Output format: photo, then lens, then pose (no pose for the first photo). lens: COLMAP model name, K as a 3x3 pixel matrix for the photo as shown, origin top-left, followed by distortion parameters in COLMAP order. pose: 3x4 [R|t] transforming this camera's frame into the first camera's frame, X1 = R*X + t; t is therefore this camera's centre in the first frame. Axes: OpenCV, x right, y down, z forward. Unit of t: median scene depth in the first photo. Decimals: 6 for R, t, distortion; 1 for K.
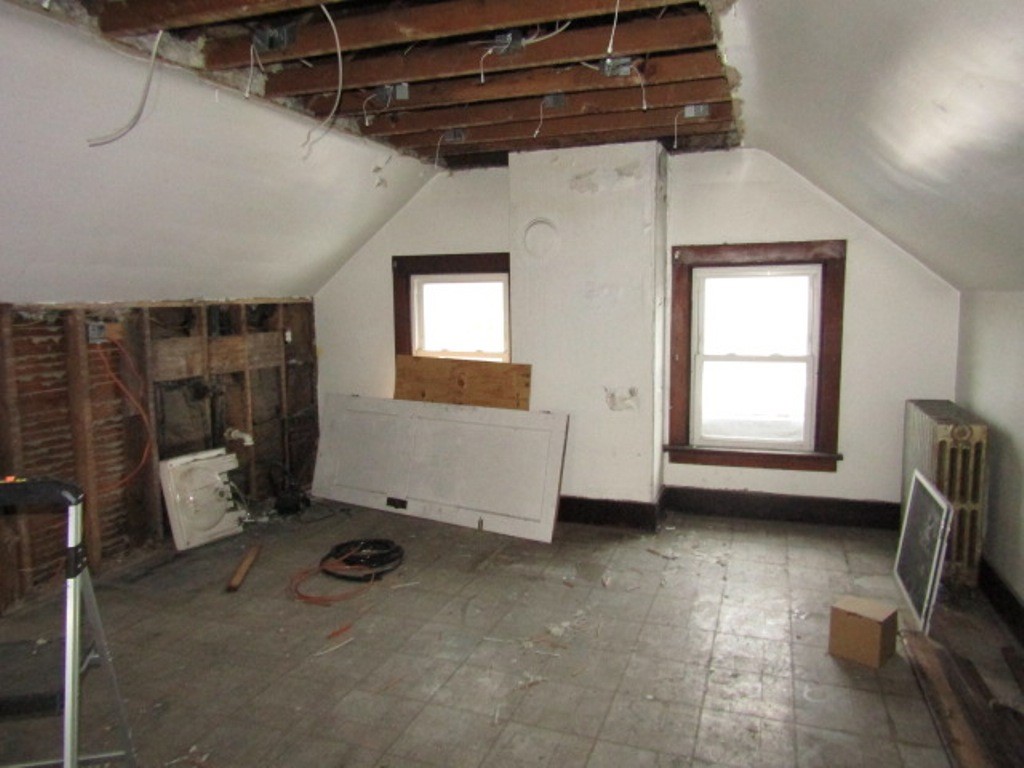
lens RADIAL K [[719.6, 0, 509.4], [0, 719.6, 381.3], [0, 0, 1]] dist [0.012830, -0.004742]
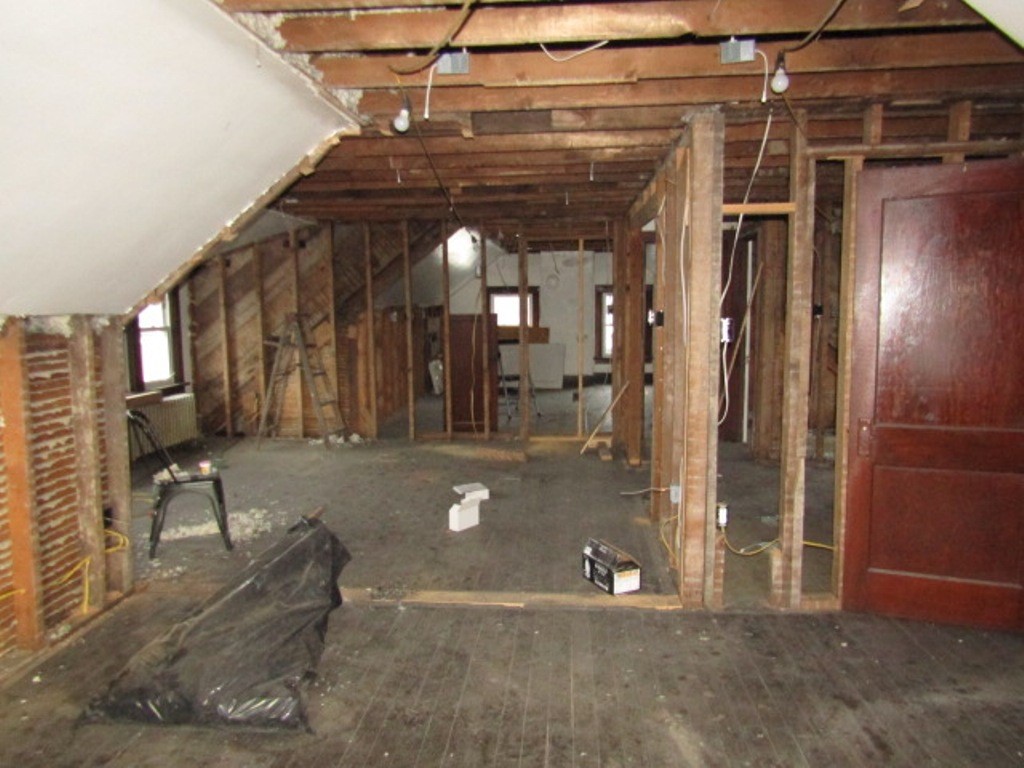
lens RADIAL K [[719.6, 0, 512.6], [0, 719.6, 383.9], [0, 0, 1]] dist [0.012830, -0.004742]
pose [[0.965482, -0.033094, 0.258359, -0.792517], [0.035207, 0.999374, -0.003557, 0.189985], [-0.258080, 0.012531, 0.966042, -1.559606]]
